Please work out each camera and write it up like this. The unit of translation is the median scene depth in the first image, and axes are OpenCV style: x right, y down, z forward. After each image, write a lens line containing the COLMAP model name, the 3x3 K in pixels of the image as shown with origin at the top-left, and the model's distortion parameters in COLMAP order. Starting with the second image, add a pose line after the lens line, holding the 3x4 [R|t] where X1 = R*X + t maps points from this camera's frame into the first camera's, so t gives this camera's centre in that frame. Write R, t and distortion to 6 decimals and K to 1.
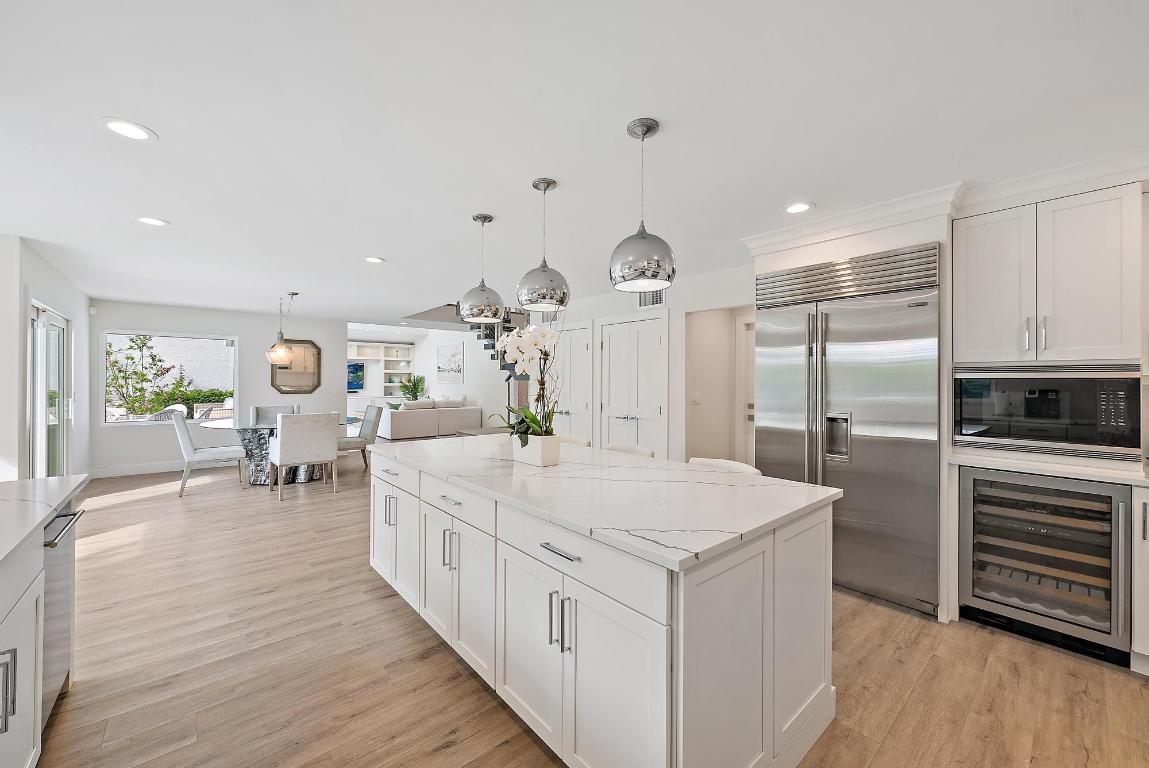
lens RADIAL K [[444.8, 0, 569.9], [0, 444.8, 379.8], [0, 0, 1]] dist [0.000073, -0.000246]
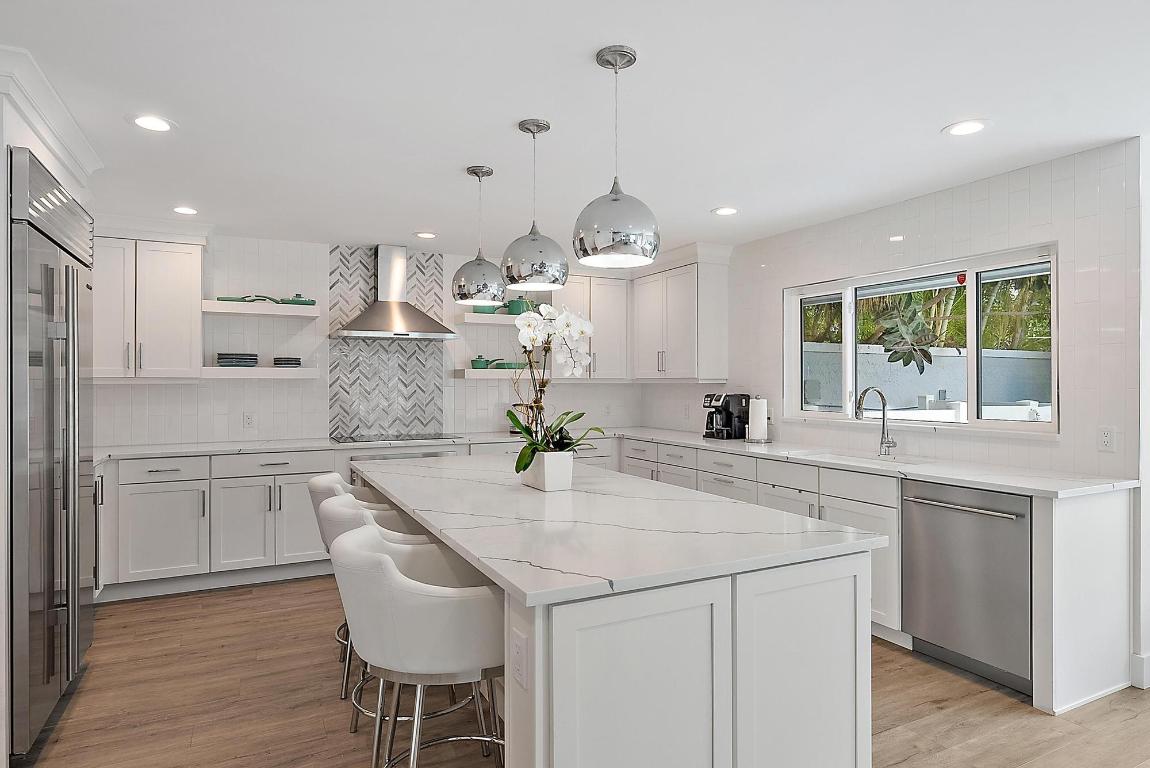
lens RADIAL K [[633.8, 0, 582.4], [0, 633.8, 383.2], [0, 0, 1]] dist [0.006136, -0.001370]
pose [[-0.975039, -0.004908, 0.221979, -0.161057], [-0.004986, 0.999988, 0.000205, 0.000586], [-0.221977, -0.000907, -0.975052, 0.865829]]
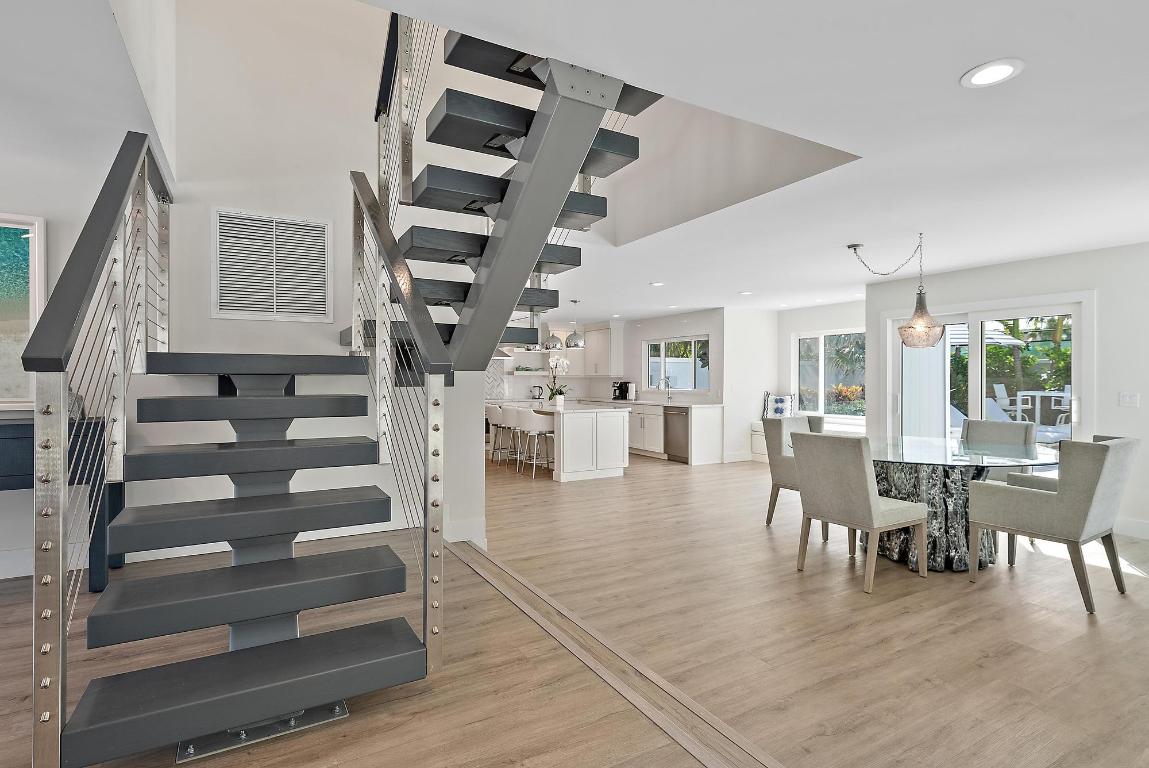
lens RADIAL K [[562.7, 0, 570.3], [0, 562.7, 381.1], [0, 0, 1]] dist [0.015020, -0.001492]
pose [[-0.981755, -0.006832, 0.190029, -0.354516], [-0.006193, 0.999973, 0.003959, 0.006399], [-0.190051, 0.002709, -0.981770, 1.890273]]
